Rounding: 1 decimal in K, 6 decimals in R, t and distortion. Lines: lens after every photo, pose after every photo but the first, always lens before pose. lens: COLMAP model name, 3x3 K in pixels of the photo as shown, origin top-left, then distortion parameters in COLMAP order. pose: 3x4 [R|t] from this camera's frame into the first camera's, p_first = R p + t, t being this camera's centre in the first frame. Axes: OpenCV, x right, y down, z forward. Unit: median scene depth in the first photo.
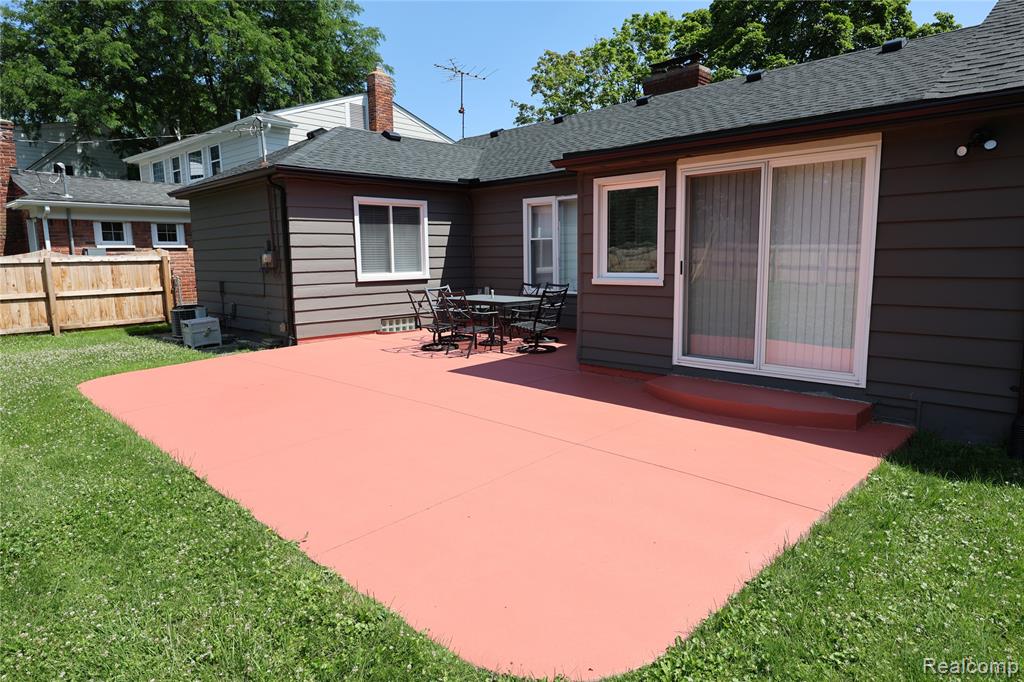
lens RADIAL K [[610.2, 0, 516.0], [0, 610.2, 341.7], [0, 0, 1]] dist [0.000596, -0.001783]
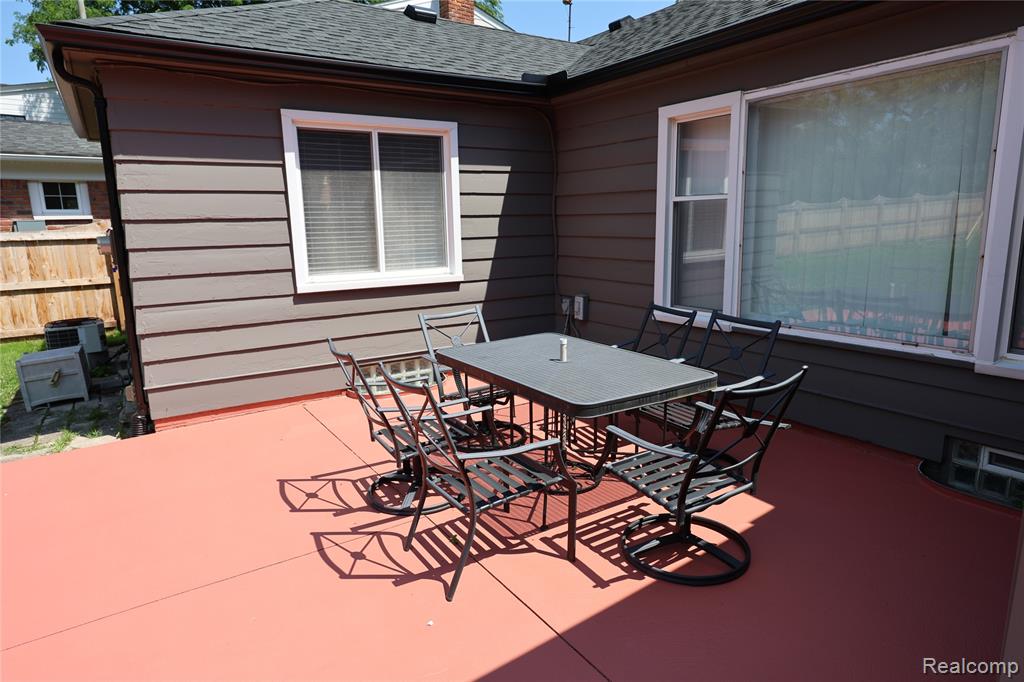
lens RADIAL K [[610.2, 0, 518.0], [0, 610.2, 338.3], [0, 0, 1]] dist [0.000596, -0.001783]
pose [[0.977943, 0.034782, -0.205958, 0.008099], [-0.023718, 0.998152, 0.055949, -0.086524], [0.207523, -0.049830, 0.976960, 0.522658]]
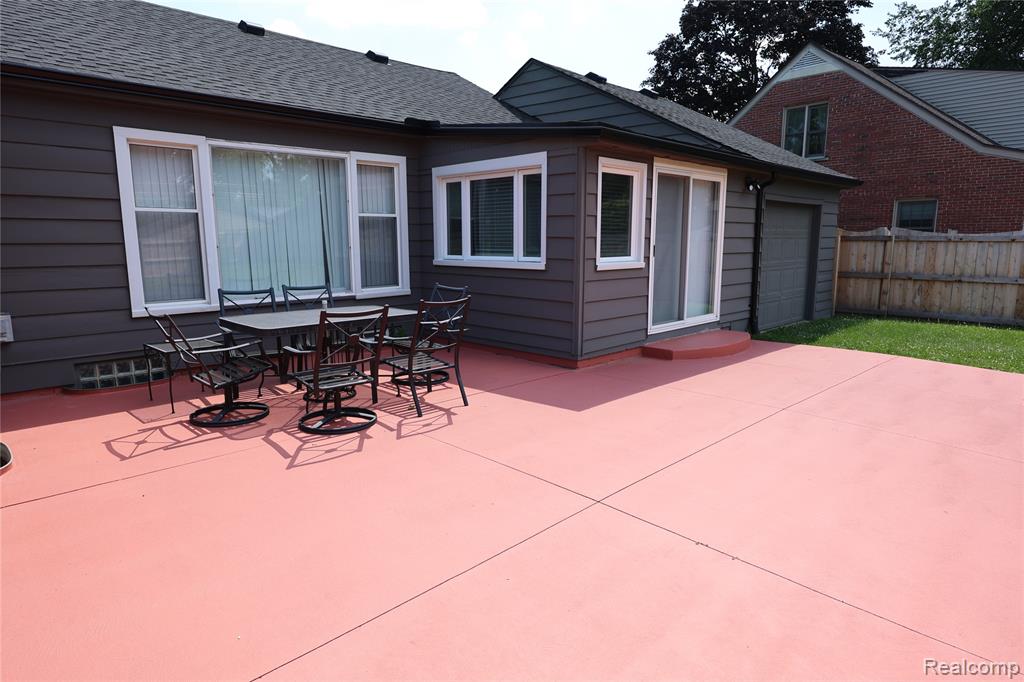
lens RADIAL K [[610.2, 0, 515.2], [0, 610.2, 345.8], [0, 0, 1]] dist [0.000596, -0.001783]
pose [[0.008830, -0.154967, 0.987880, -0.490930], [0.144500, 0.977747, 0.152085, -0.085612], [-0.989465, 0.141406, 0.031027, 0.671580]]
